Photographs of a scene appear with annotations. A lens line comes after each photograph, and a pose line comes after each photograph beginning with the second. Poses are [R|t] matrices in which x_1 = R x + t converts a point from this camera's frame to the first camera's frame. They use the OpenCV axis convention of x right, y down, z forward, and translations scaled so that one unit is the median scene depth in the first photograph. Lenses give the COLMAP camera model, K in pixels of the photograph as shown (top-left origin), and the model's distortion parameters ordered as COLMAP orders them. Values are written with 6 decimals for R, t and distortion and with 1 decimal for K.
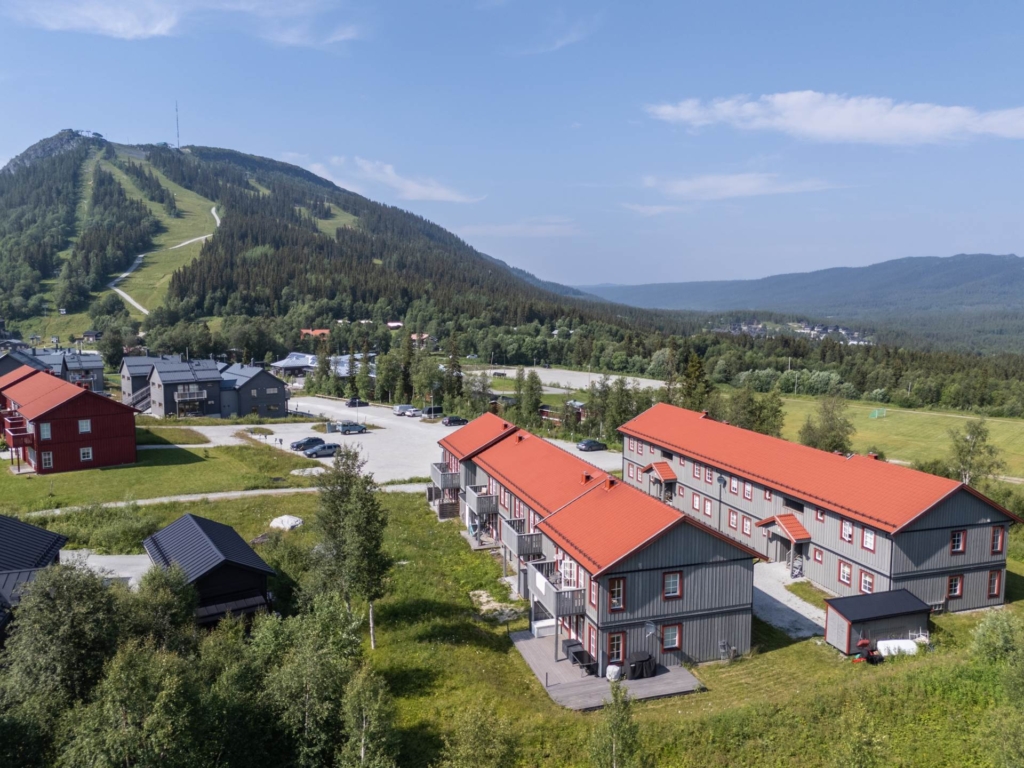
lens RADIAL K [[752.3, 0, 516.8], [0, 752.3, 382.9], [0, 0, 1]] dist [0.071892, -0.068039]
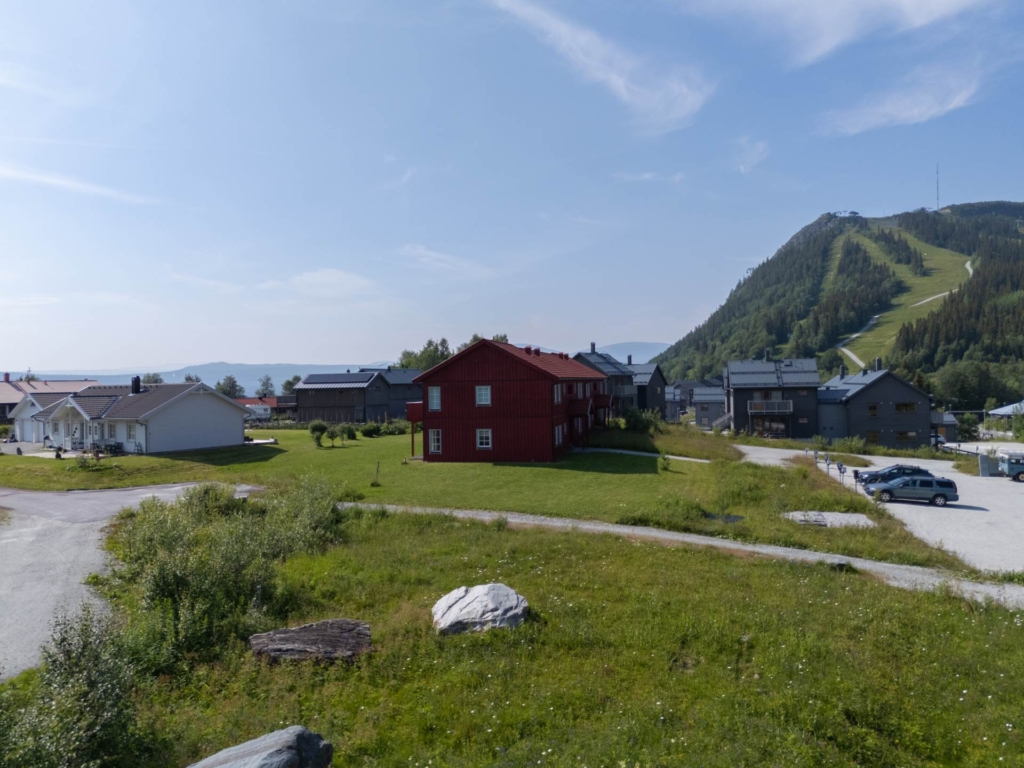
lens RADIAL K [[752.3, 0, 516.8], [0, 752.3, 382.9], [0, 0, 1]] dist [0.071892, -0.068039]
pose [[0.601647, -0.016989, -0.798582, -0.005837], [-0.064471, 0.995479, -0.069750, 0.014020], [0.796156, 0.093450, 0.597831, 0.101168]]
